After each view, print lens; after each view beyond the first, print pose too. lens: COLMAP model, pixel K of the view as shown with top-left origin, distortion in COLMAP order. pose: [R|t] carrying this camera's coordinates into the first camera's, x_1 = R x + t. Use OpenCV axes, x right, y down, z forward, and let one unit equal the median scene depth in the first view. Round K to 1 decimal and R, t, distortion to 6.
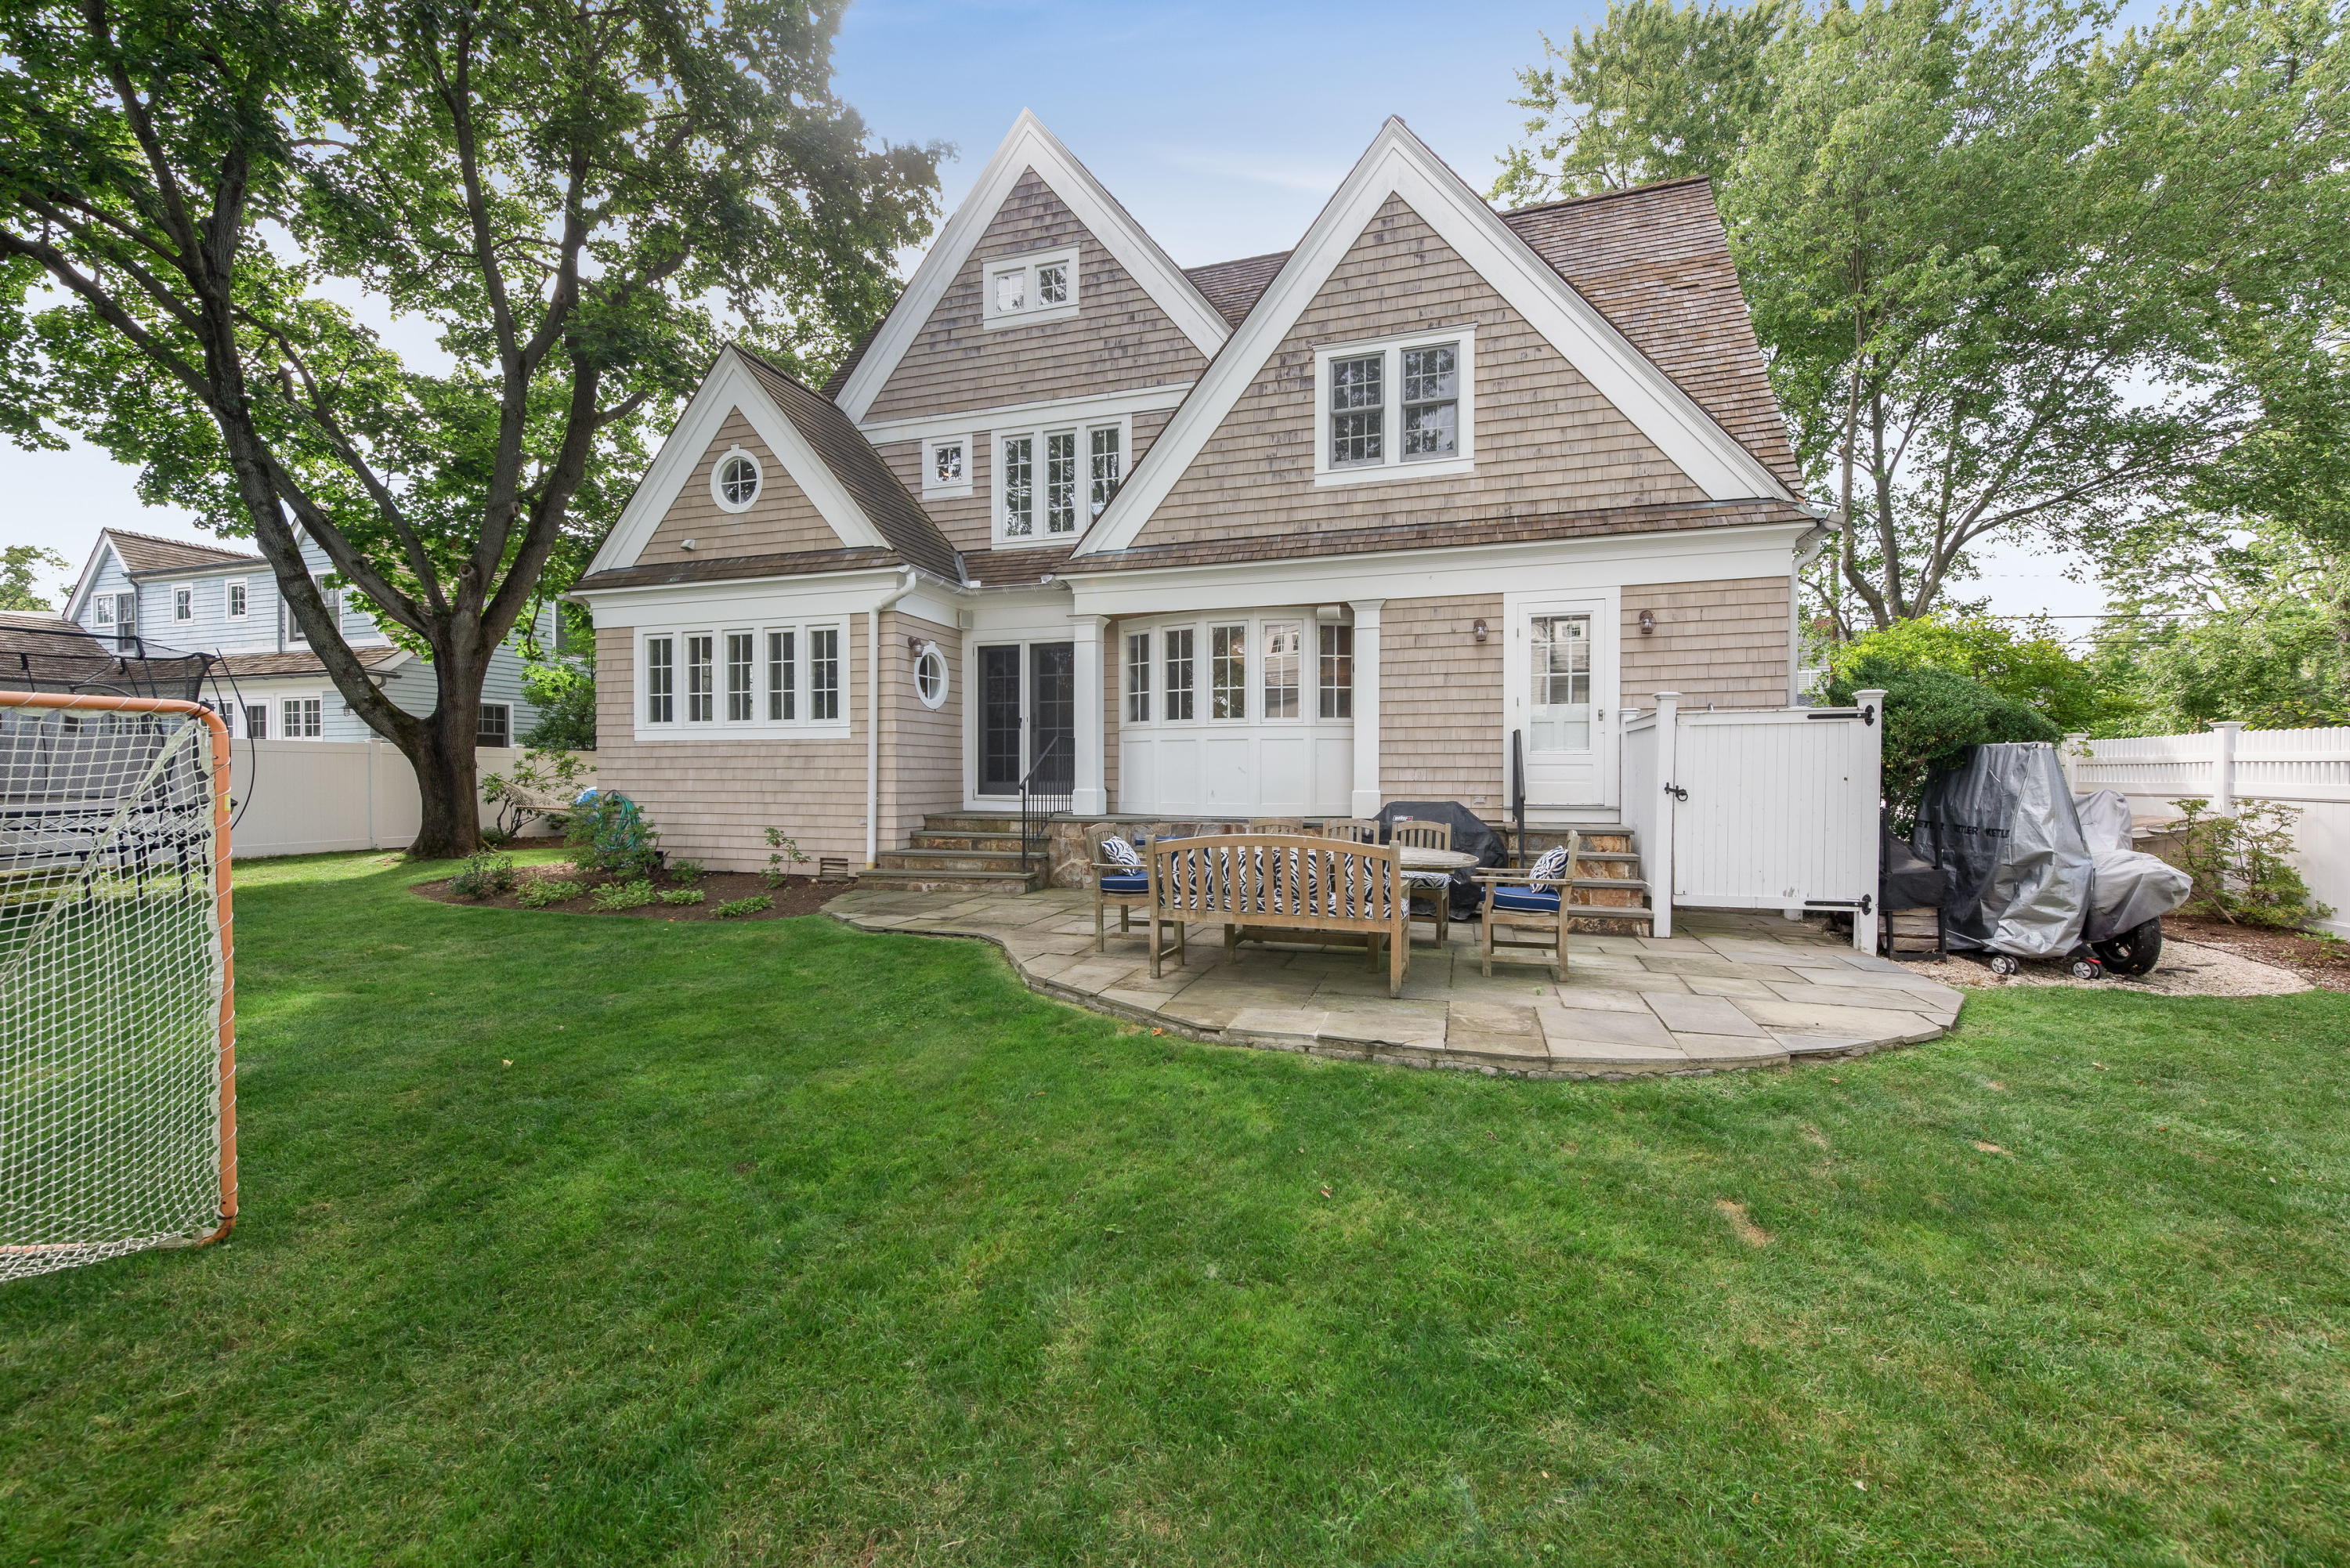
lens RADIAL K [[951.6, 0, 1175.0], [0, 951.6, 784.0], [0, 0, 1]] dist [0.001078, 0.000133]
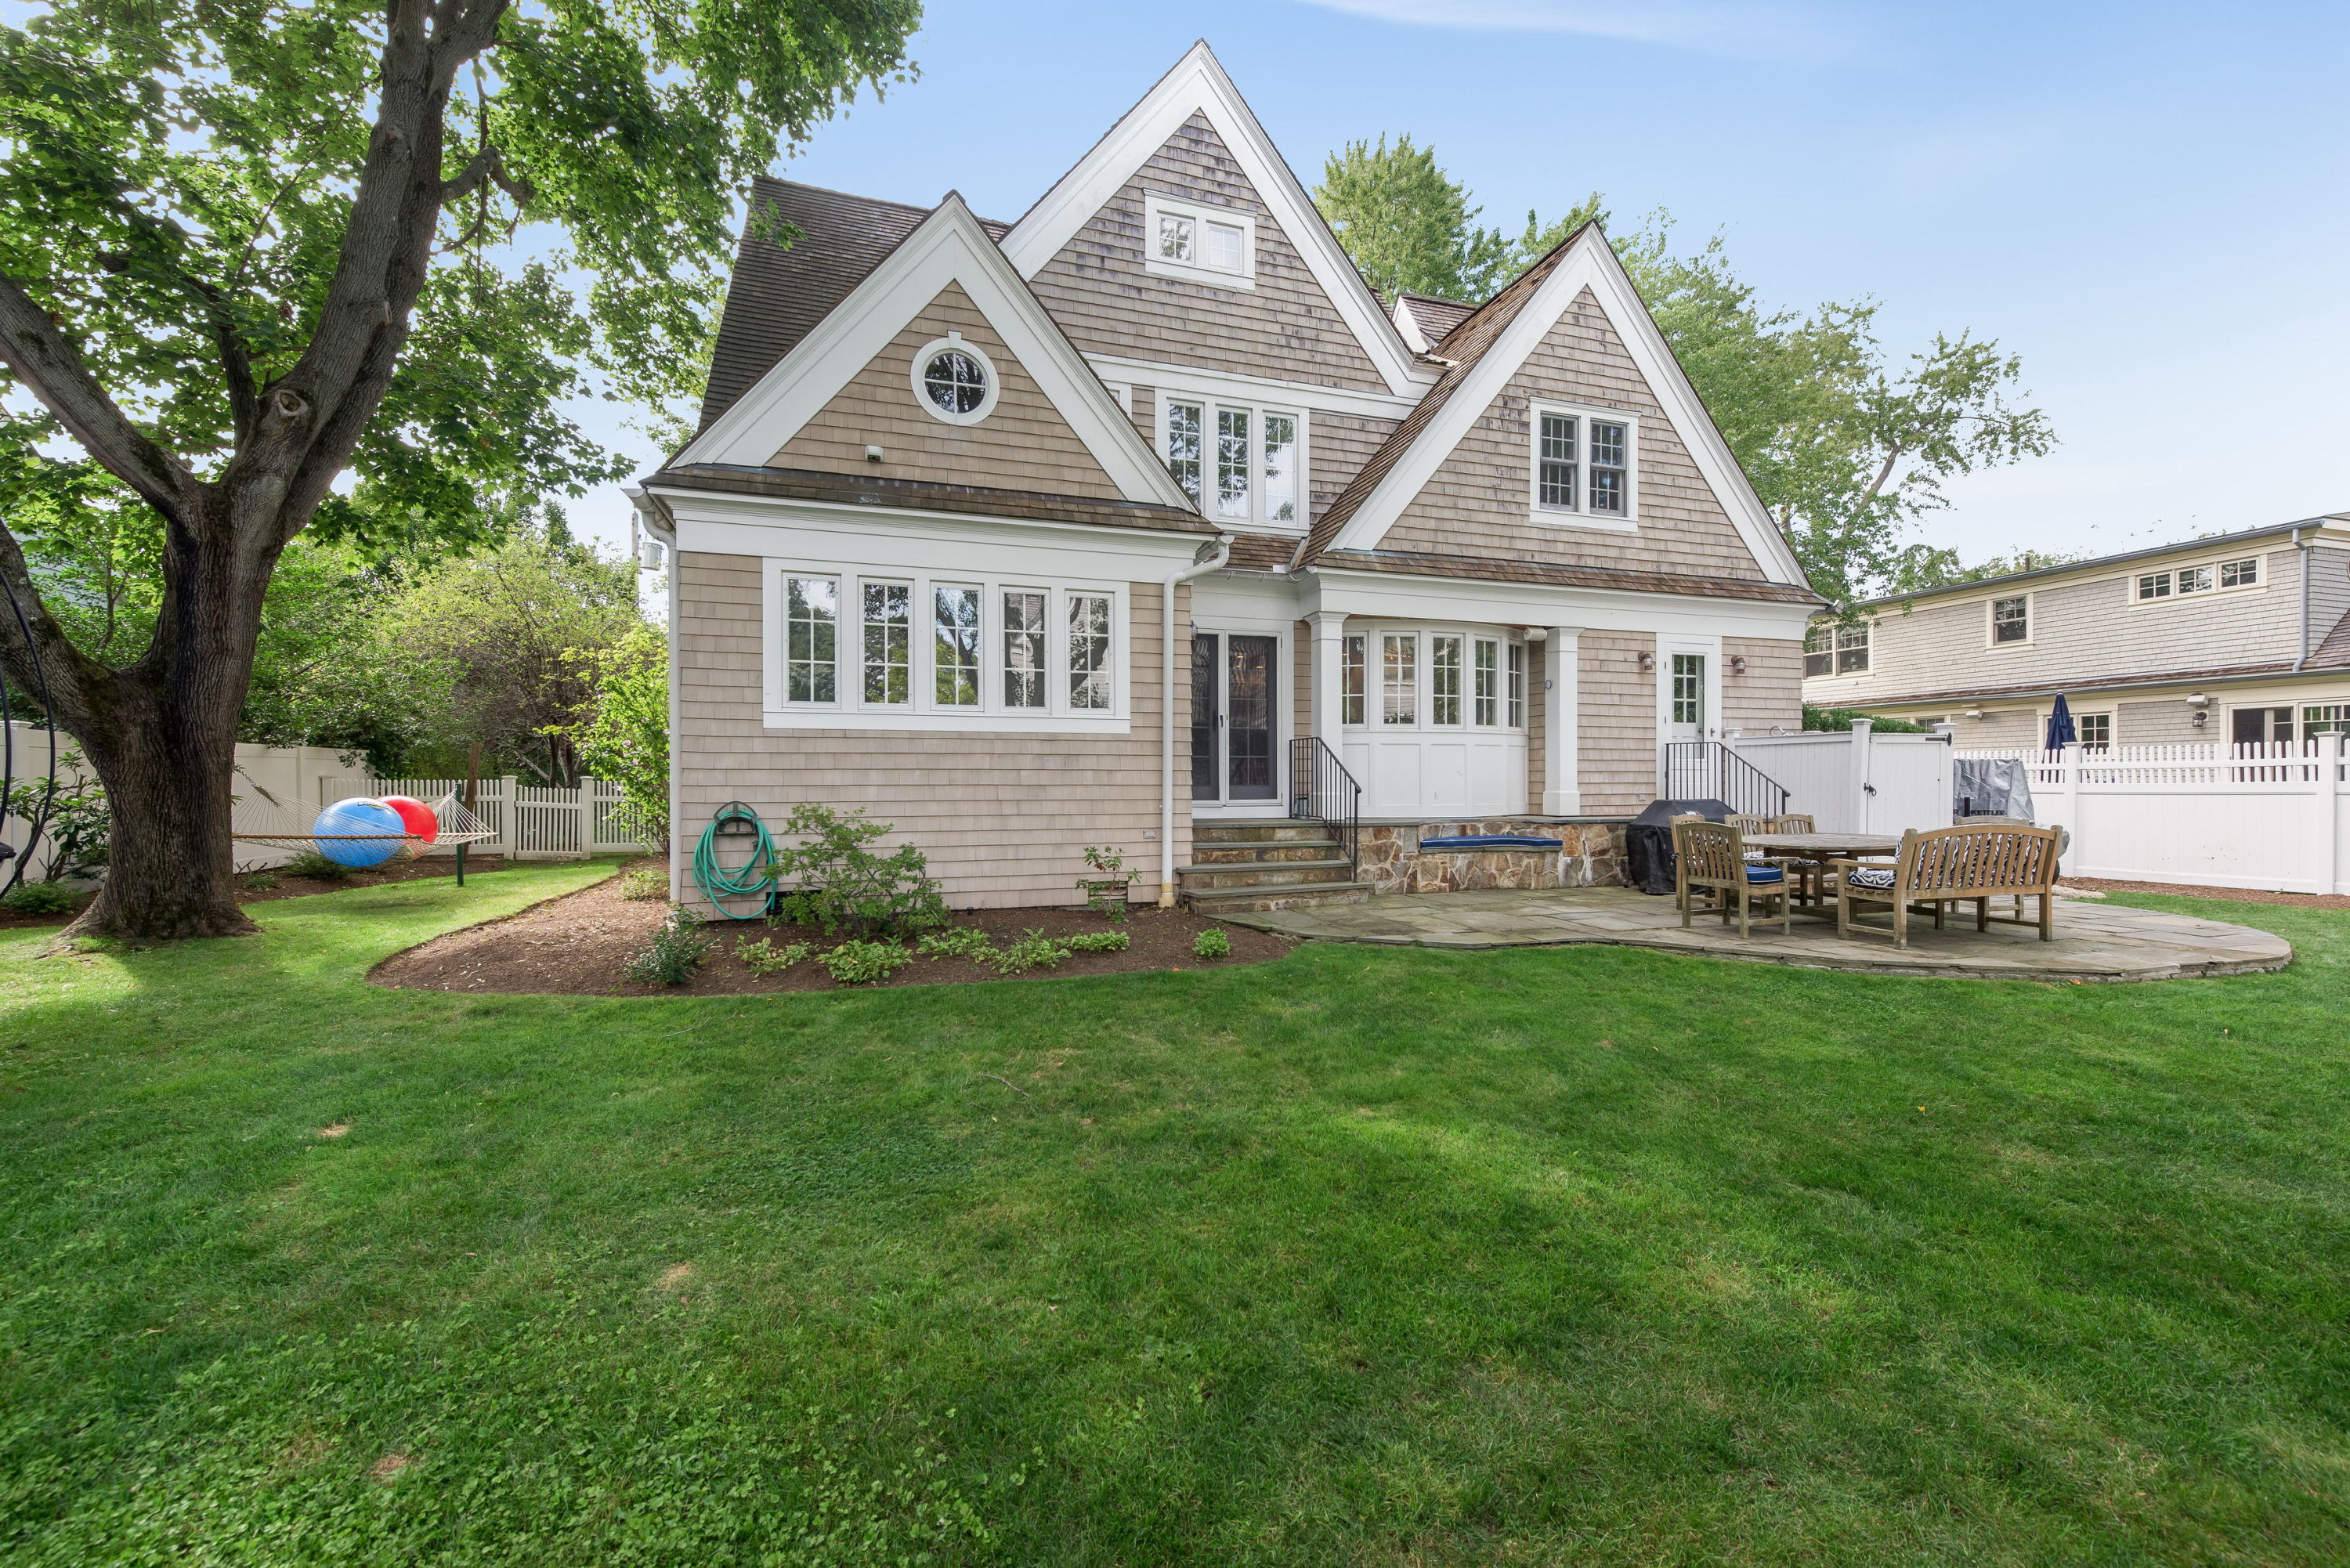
lens RADIAL K [[951.6, 0, 1175.0], [0, 951.6, 784.0], [0, 0, 1]] dist [0.001078, 0.000133]
pose [[0.806360, -0.005131, 0.591403, -0.841184], [0.006884, 0.999976, -0.000711, -0.004016], [-0.591385, 0.004644, 0.806376, 0.335103]]
